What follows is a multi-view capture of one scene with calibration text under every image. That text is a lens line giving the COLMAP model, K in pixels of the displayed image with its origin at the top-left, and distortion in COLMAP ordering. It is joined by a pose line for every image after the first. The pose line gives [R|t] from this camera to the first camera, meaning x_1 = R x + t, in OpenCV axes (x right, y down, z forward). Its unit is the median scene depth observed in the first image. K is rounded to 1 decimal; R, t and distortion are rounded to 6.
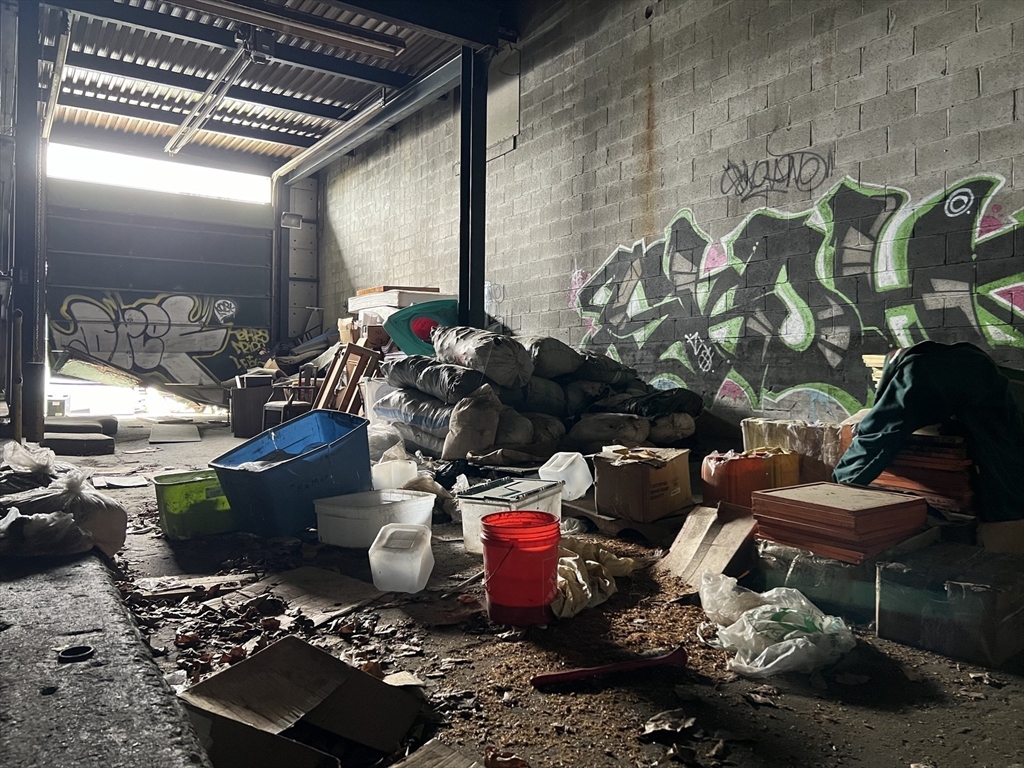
lens RADIAL K [[764.1, 0, 509.3], [0, 764.1, 380.6], [0, 0, 1]] dist [0.033033, -0.041509]
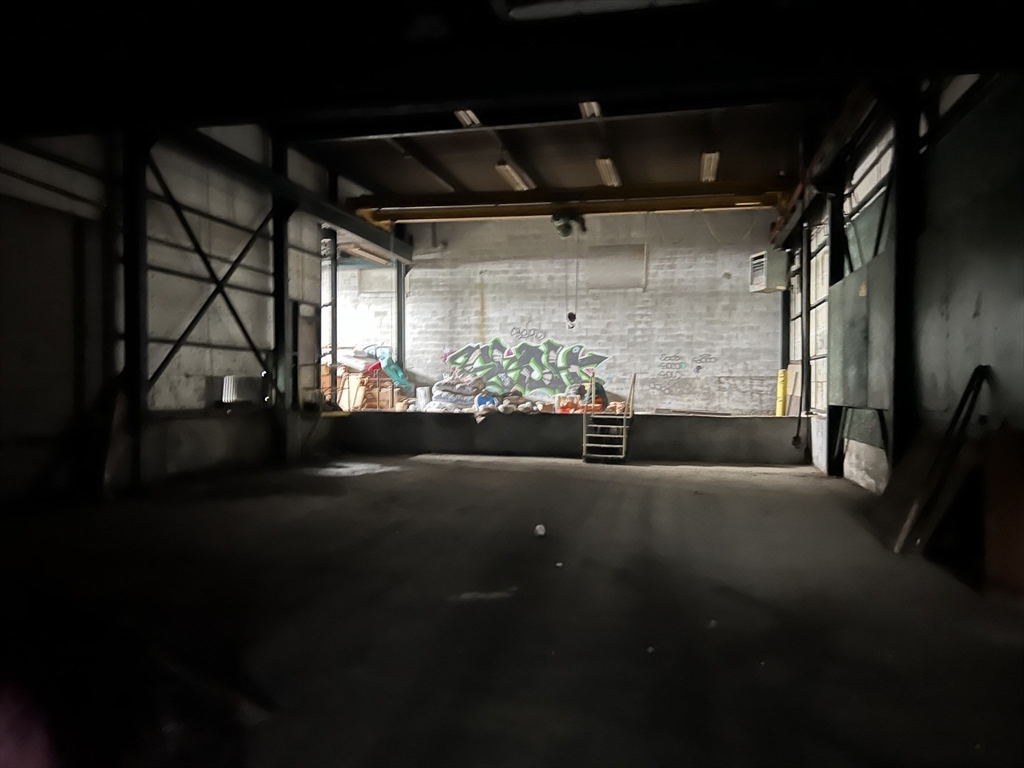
lens RADIAL K [[764.1, 0, 512.1], [0, 764.1, 385.8], [0, 0, 1]] dist [0.033033, -0.041509]
pose [[0.720476, -0.007412, 0.693440, -2.224068], [0.005774, 0.999972, 0.004690, -0.027044], [-0.693455, 0.000625, 0.720499, -1.581123]]
